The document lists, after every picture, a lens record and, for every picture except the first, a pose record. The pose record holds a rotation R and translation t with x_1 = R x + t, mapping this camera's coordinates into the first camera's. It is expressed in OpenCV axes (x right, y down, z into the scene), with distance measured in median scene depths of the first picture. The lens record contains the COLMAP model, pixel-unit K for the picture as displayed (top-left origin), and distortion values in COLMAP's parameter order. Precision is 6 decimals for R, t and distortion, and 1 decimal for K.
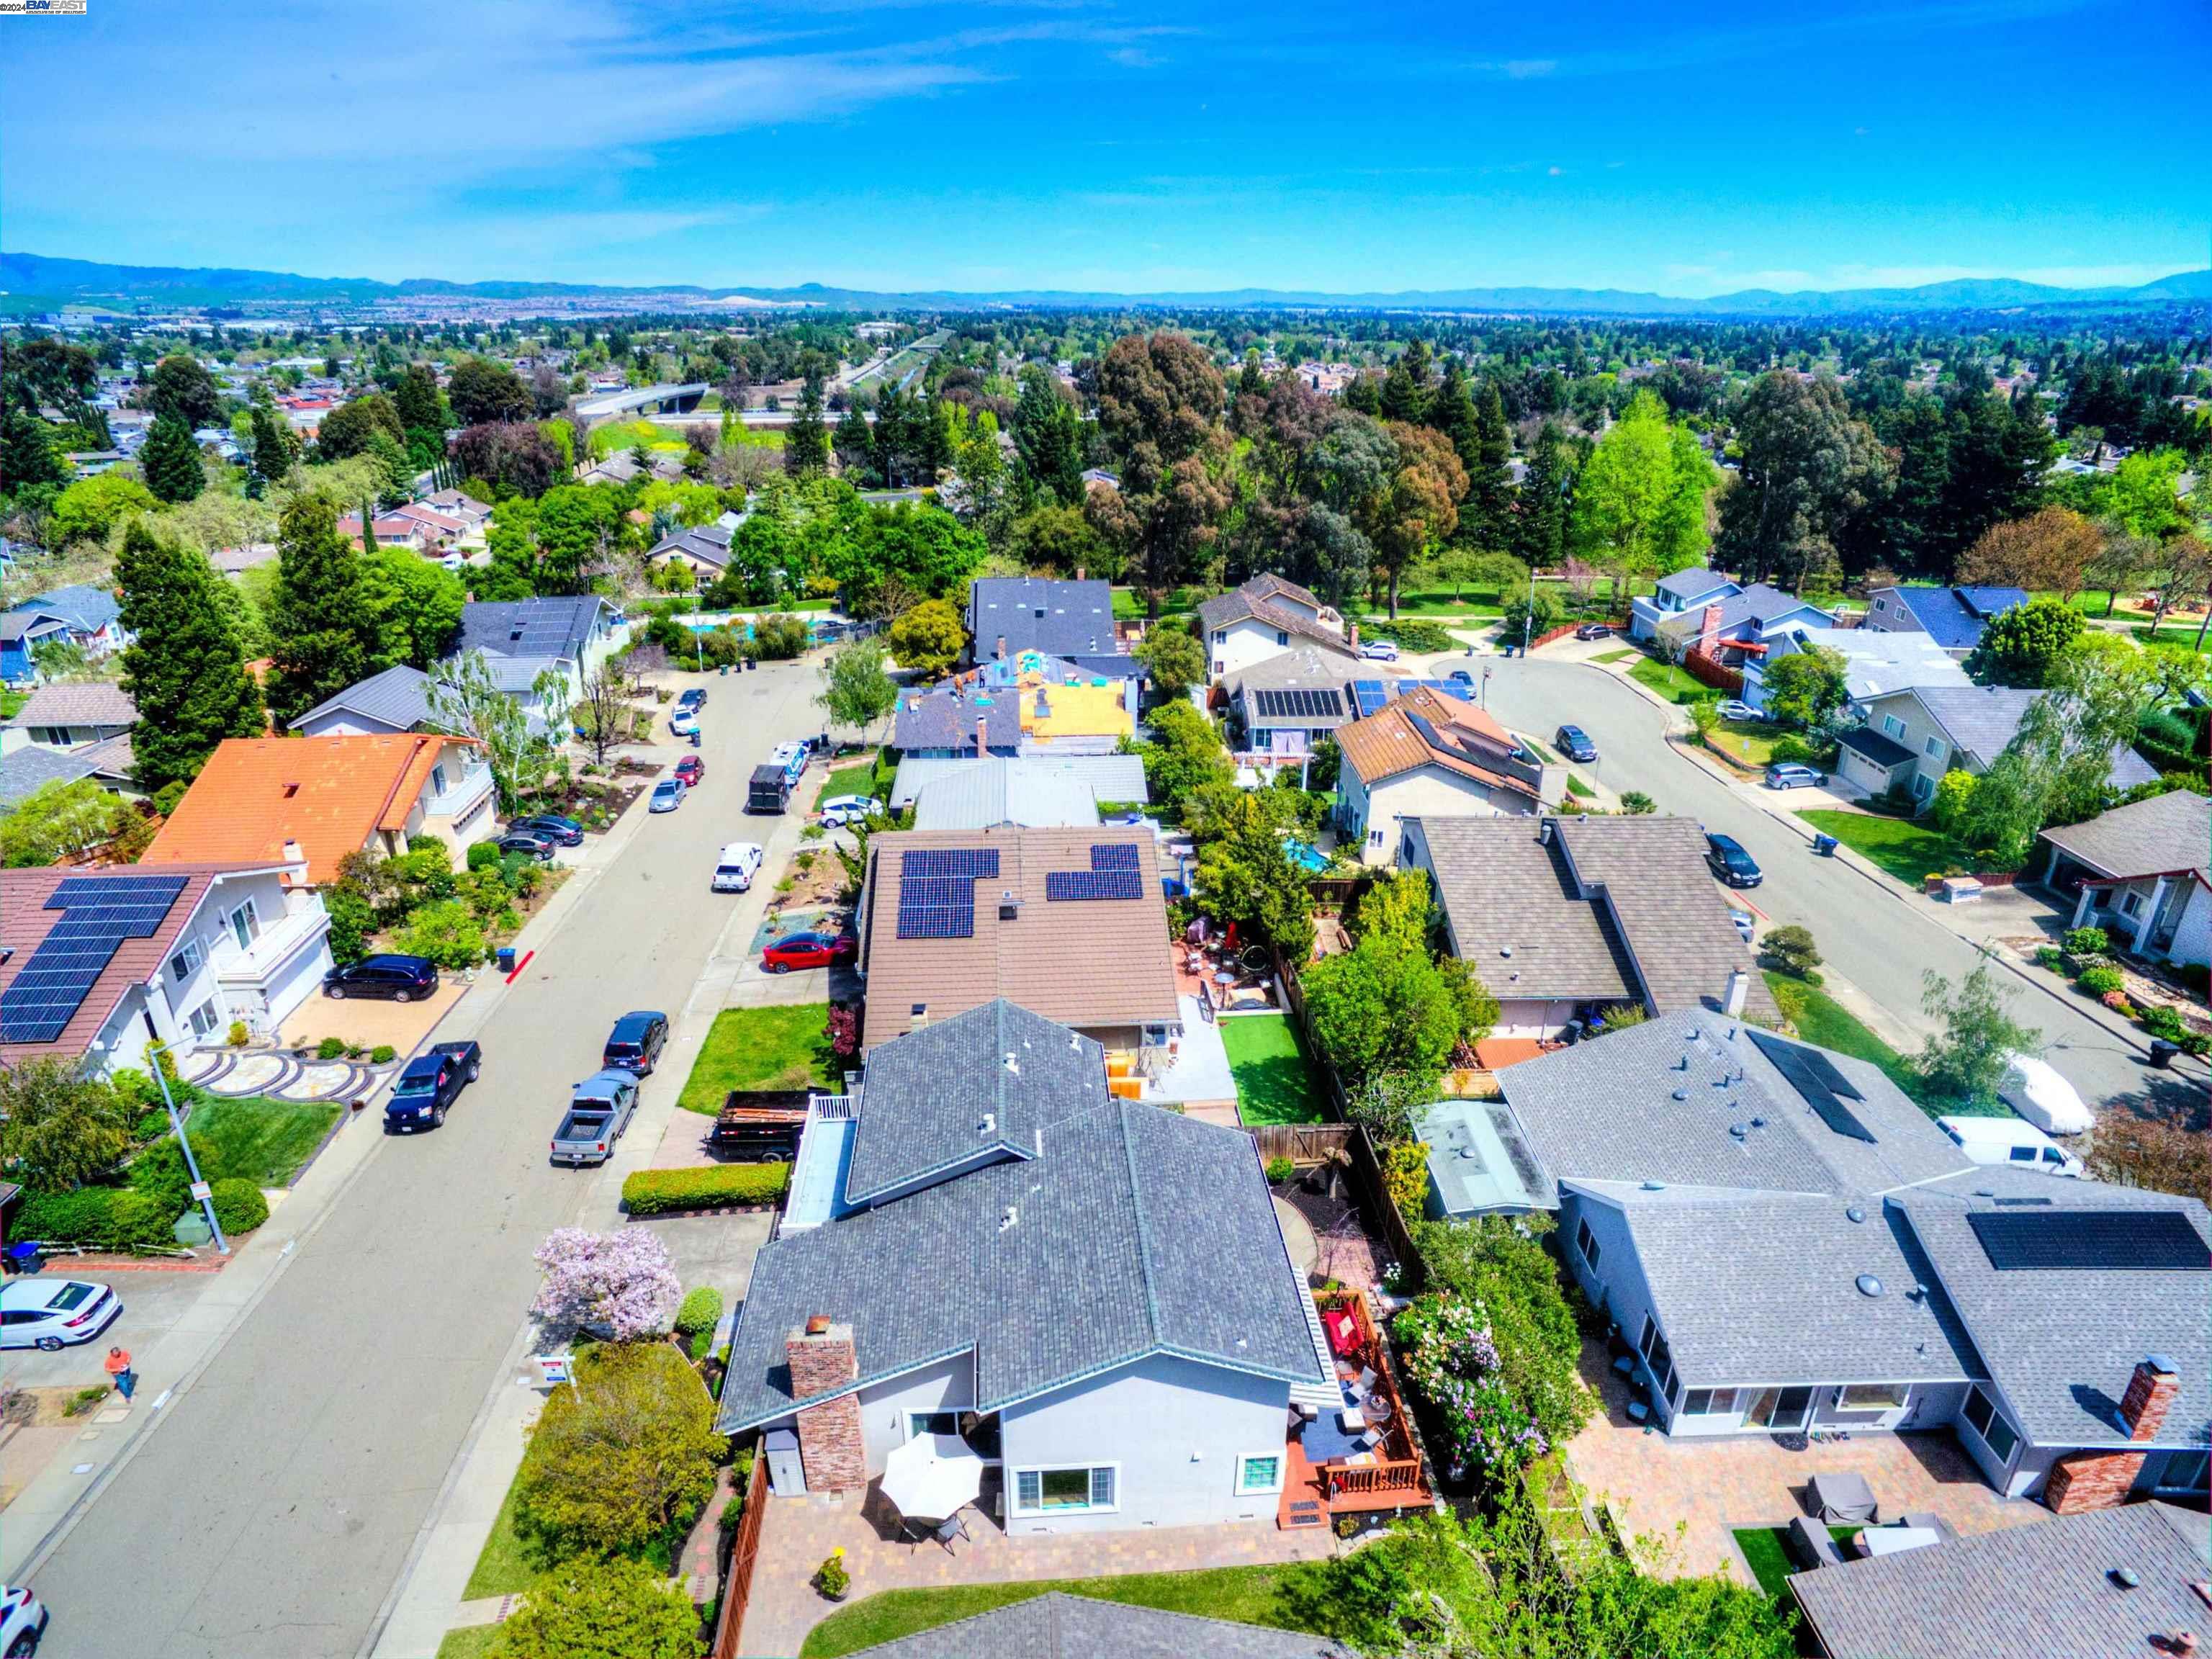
lens RADIAL K [[1323.9, 0, 1106.0], [0, 1323.9, 829.5], [0, 0, 1]] dist [-0.037828, 0.000382]
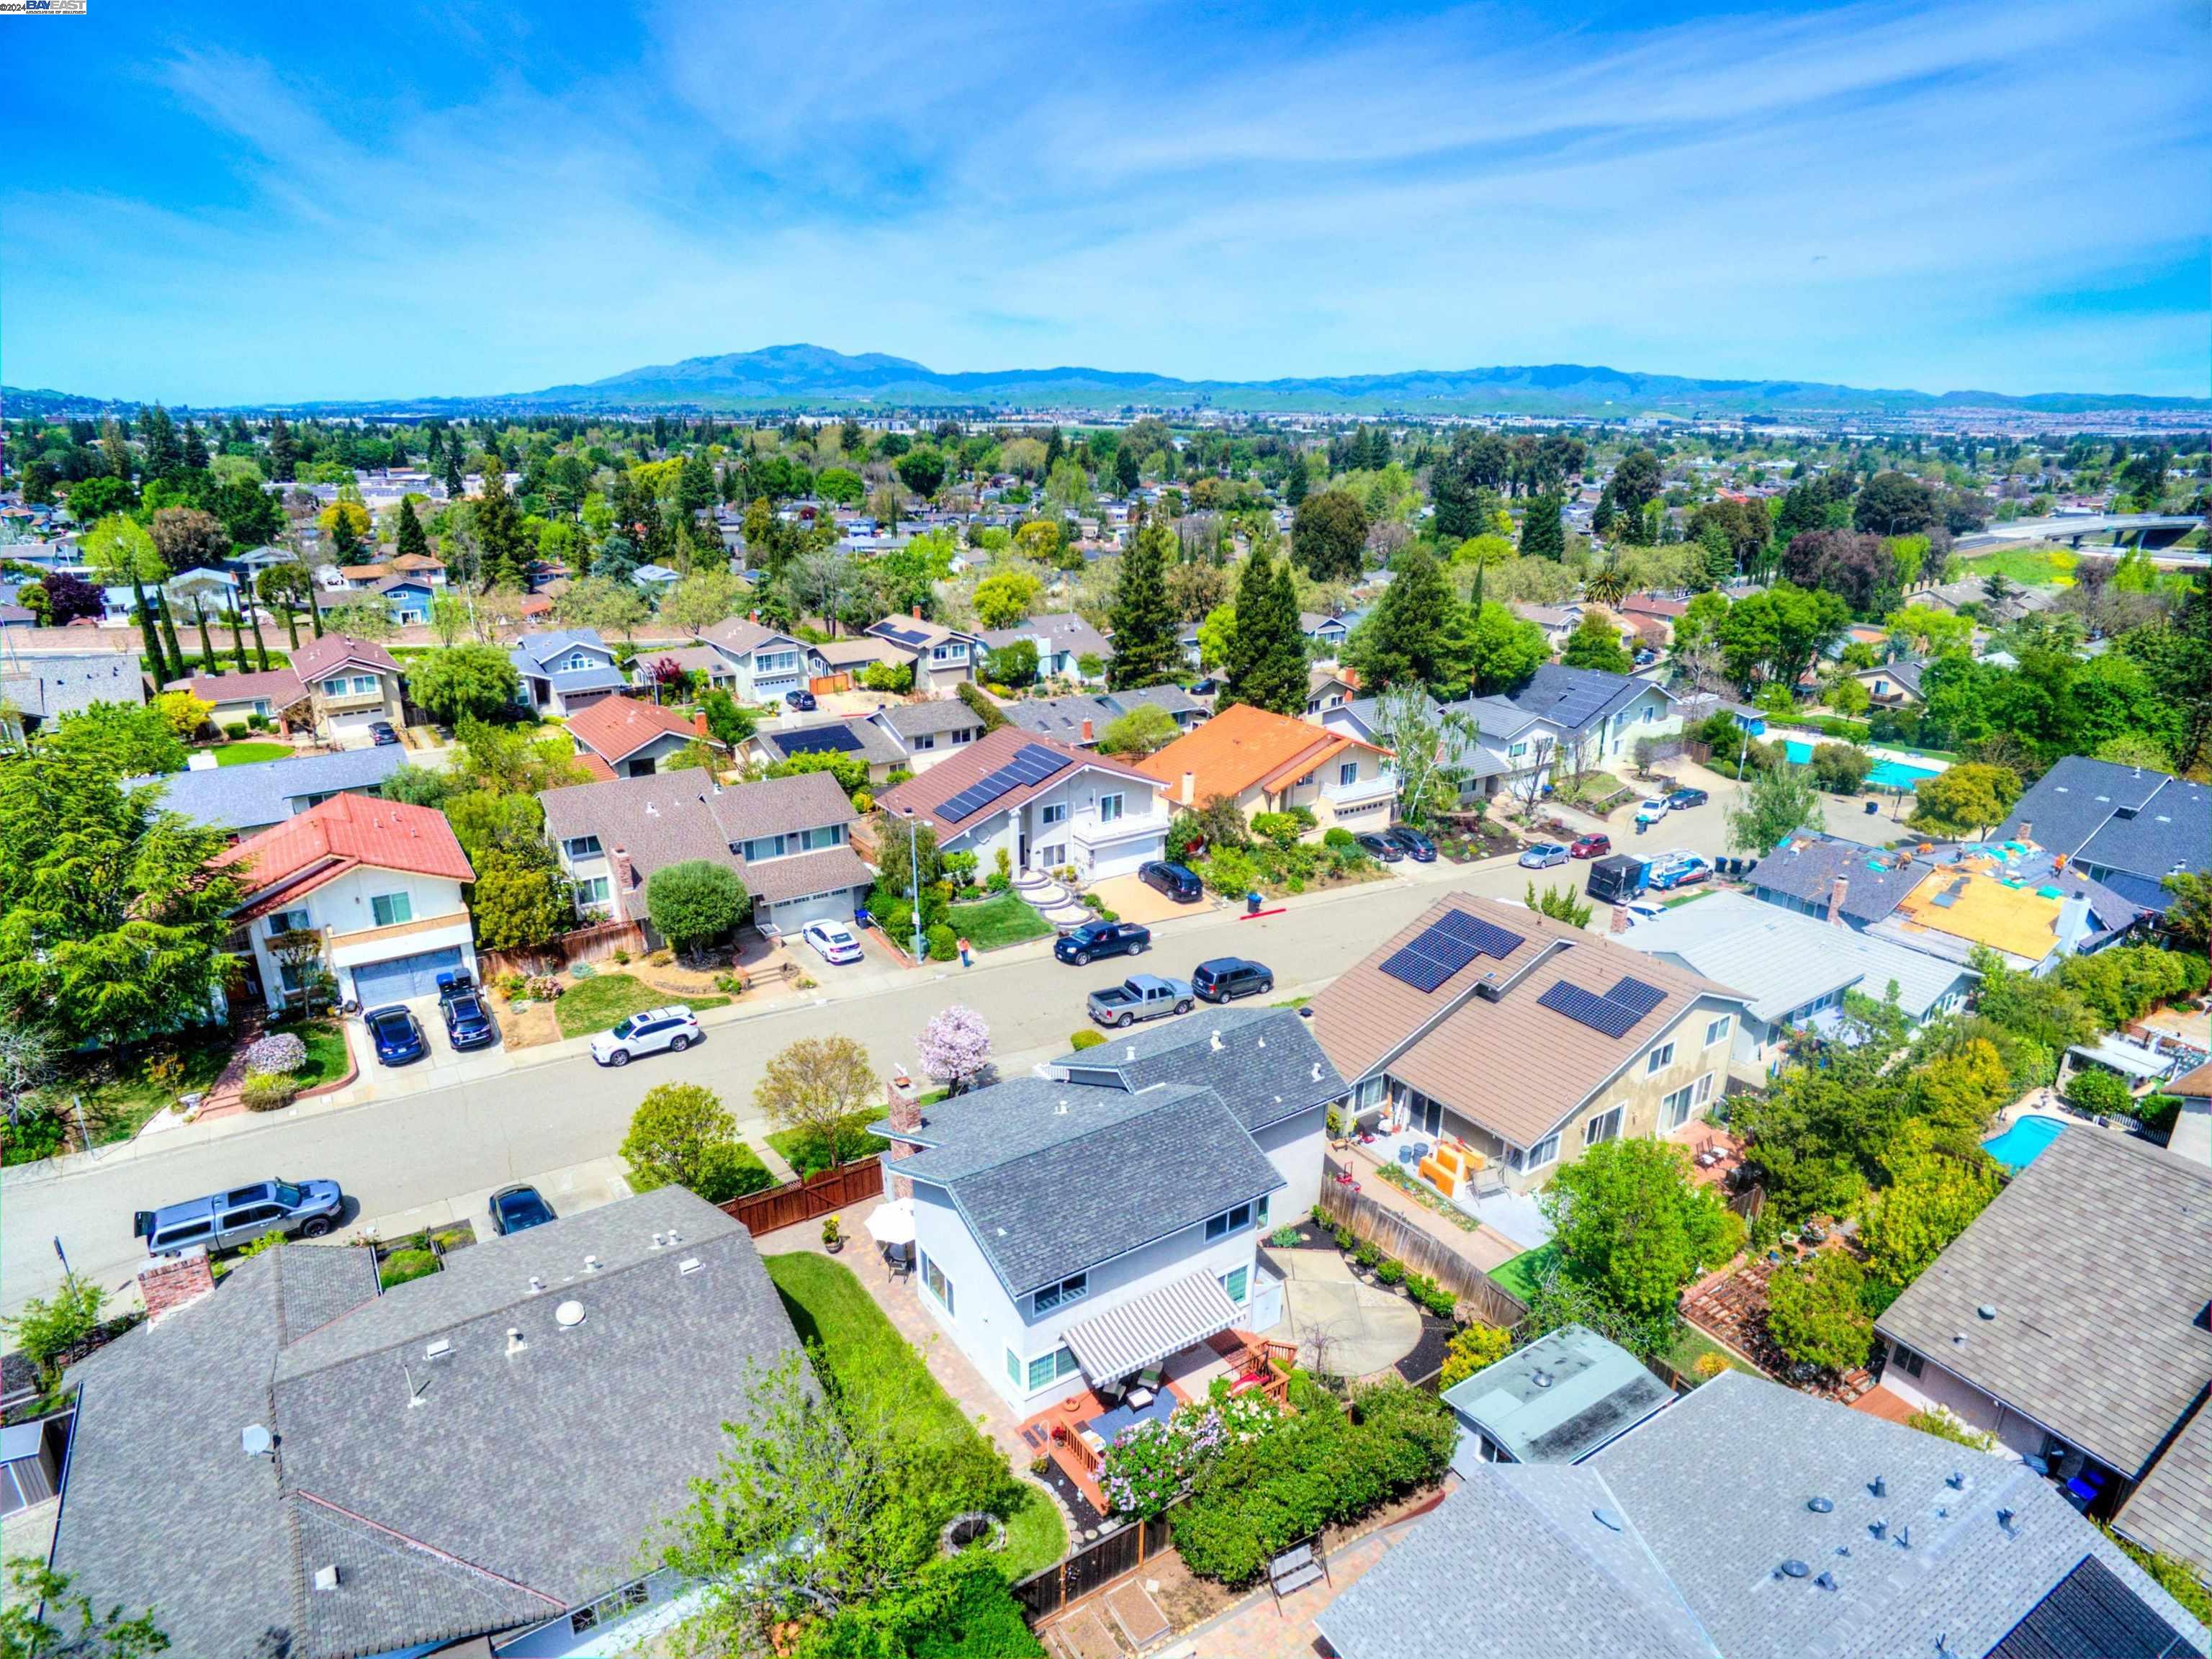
lens RADIAL K [[1323.9, 0, 1106.0], [0, 1323.9, 829.5], [0, 0, 1]] dist [-0.037828, 0.000382]
pose [[0.512917, 0.280292, -0.811389, 0.503145], [-0.339819, 0.934278, 0.107928, -0.058529], [0.788314, 0.220367, 0.574456, 0.147747]]
